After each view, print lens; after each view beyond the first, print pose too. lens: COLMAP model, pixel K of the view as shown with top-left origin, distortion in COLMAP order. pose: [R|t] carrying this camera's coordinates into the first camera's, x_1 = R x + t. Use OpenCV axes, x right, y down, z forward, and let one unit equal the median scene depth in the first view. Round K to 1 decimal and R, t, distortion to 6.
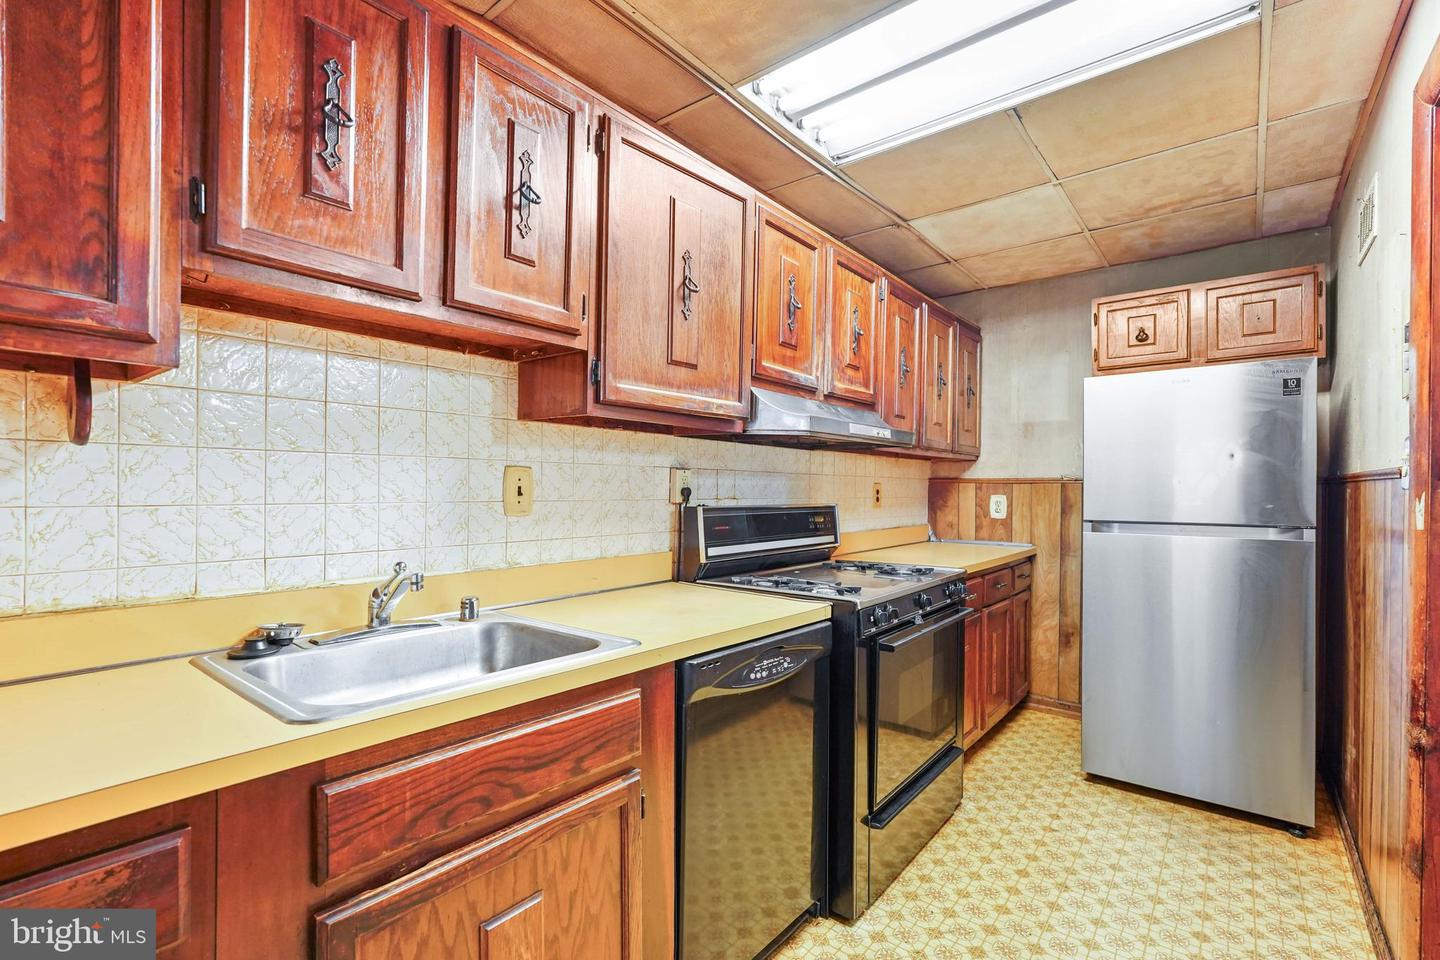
lens RADIAL K [[641.2, 0, 716.4], [0, 641.2, 495.2], [0, 0, 1]] dist [-0.015338, 0.008078]
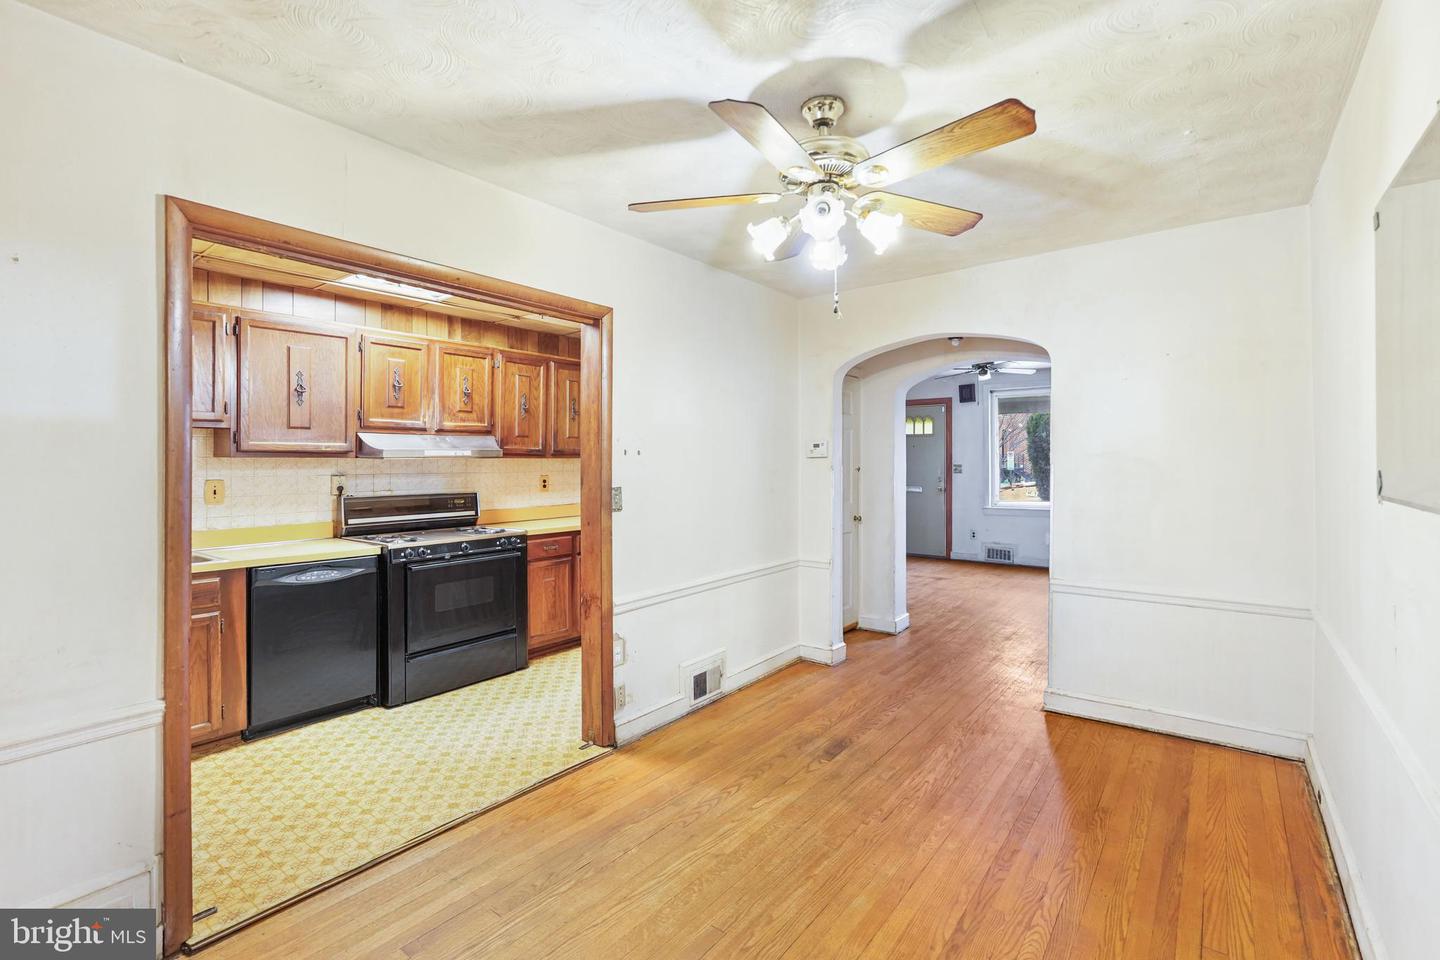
lens RADIAL K [[641.2, 0, 704.9], [0, 641.2, 463.0], [0, 0, 1]] dist [-0.015338, 0.008078]
pose [[0.999651, -0.010410, 0.024274, 0.976236], [0.010578, 0.999921, -0.006802, -0.055927], [-0.024201, 0.007056, 0.999682, -0.856684]]
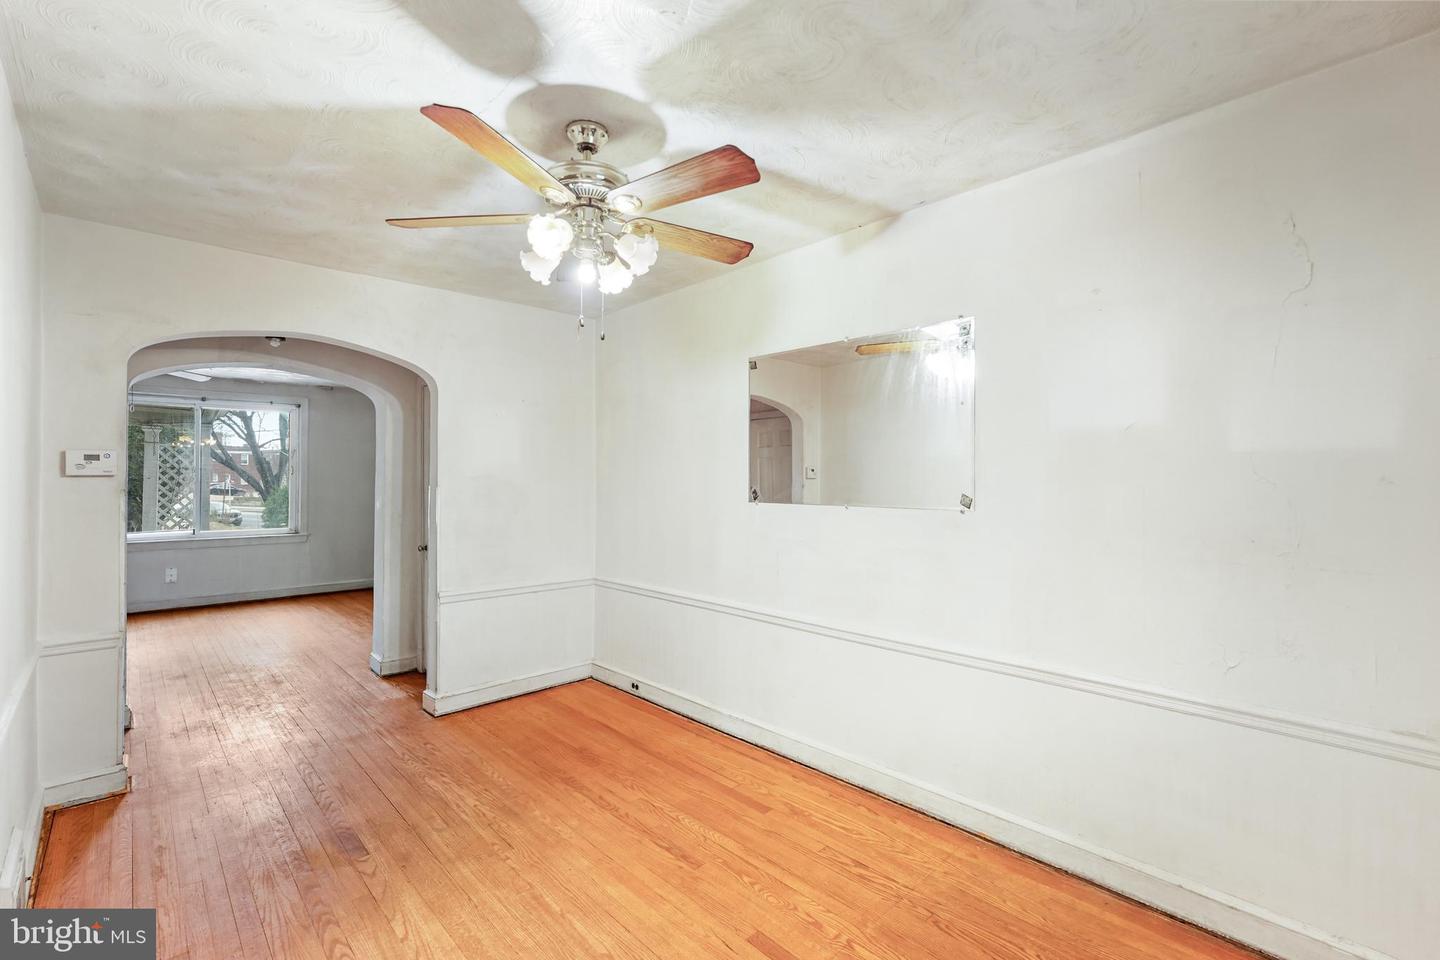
lens RADIAL K [[641.2, 0, 717.7], [0, 641.2, 480.4], [0, 0, 1]] dist [-0.015338, 0.008078]
pose [[0.124362, -0.002592, 0.992233, 0.242568], [0.009406, 0.999955, 0.001434, -0.064859], [-0.992192, 0.009155, 0.124381, -0.219559]]
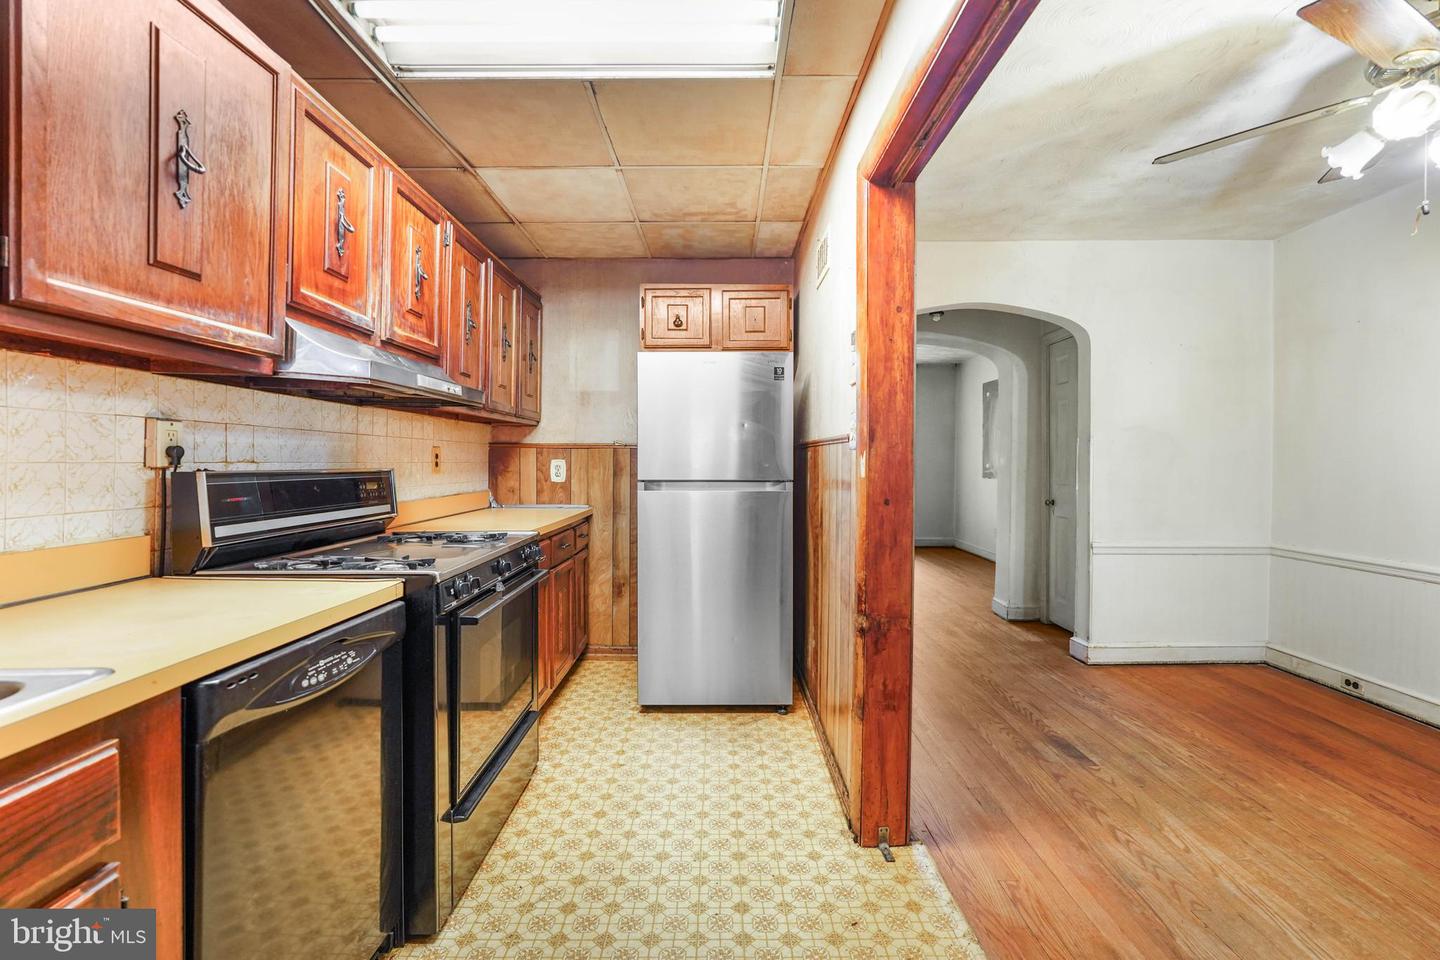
lens RADIAL K [[641.2, 0, 718.8], [0, 641.2, 467.7], [0, 0, 1]] dist [-0.015338, 0.008078]
pose [[0.772453, -0.009626, 0.634999, -0.031592], [0.006317, 0.999952, 0.007474, 0.012095], [-0.635041, -0.001762, 0.772476, 0.057332]]
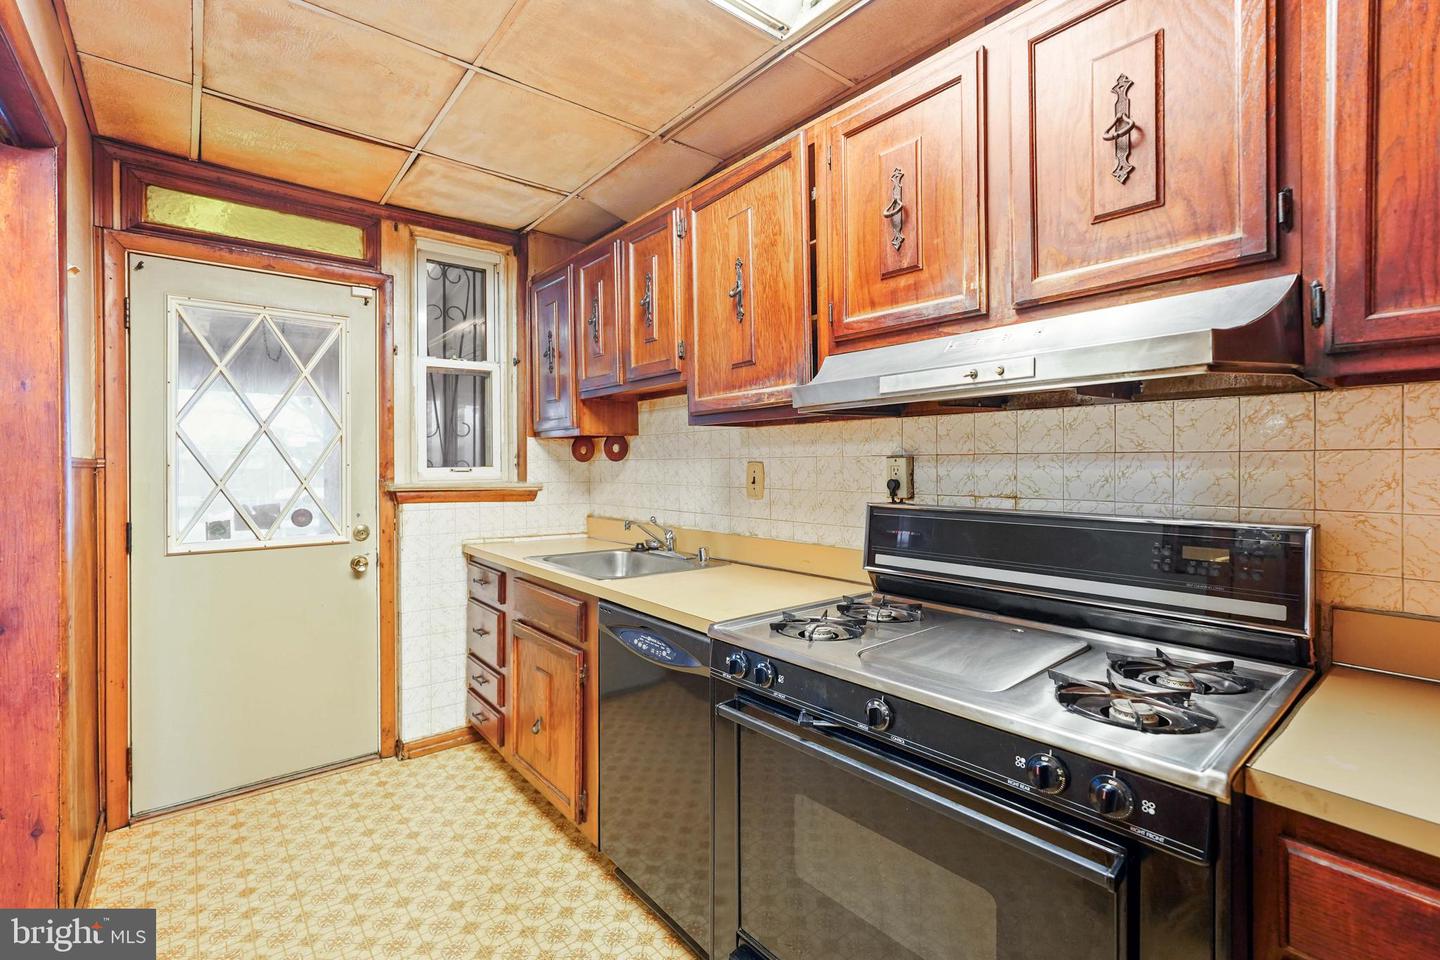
lens RADIAL K [[641.2, 0, 732.6], [0, 641.2, 469.7], [0, 0, 1]] dist [-0.015338, 0.008078]
pose [[-0.172239, 0.000696, -0.985055, 0.841296], [-0.006026, 0.999980, 0.001761, -0.025378], [0.985037, 0.006239, -0.172231, 0.979025]]
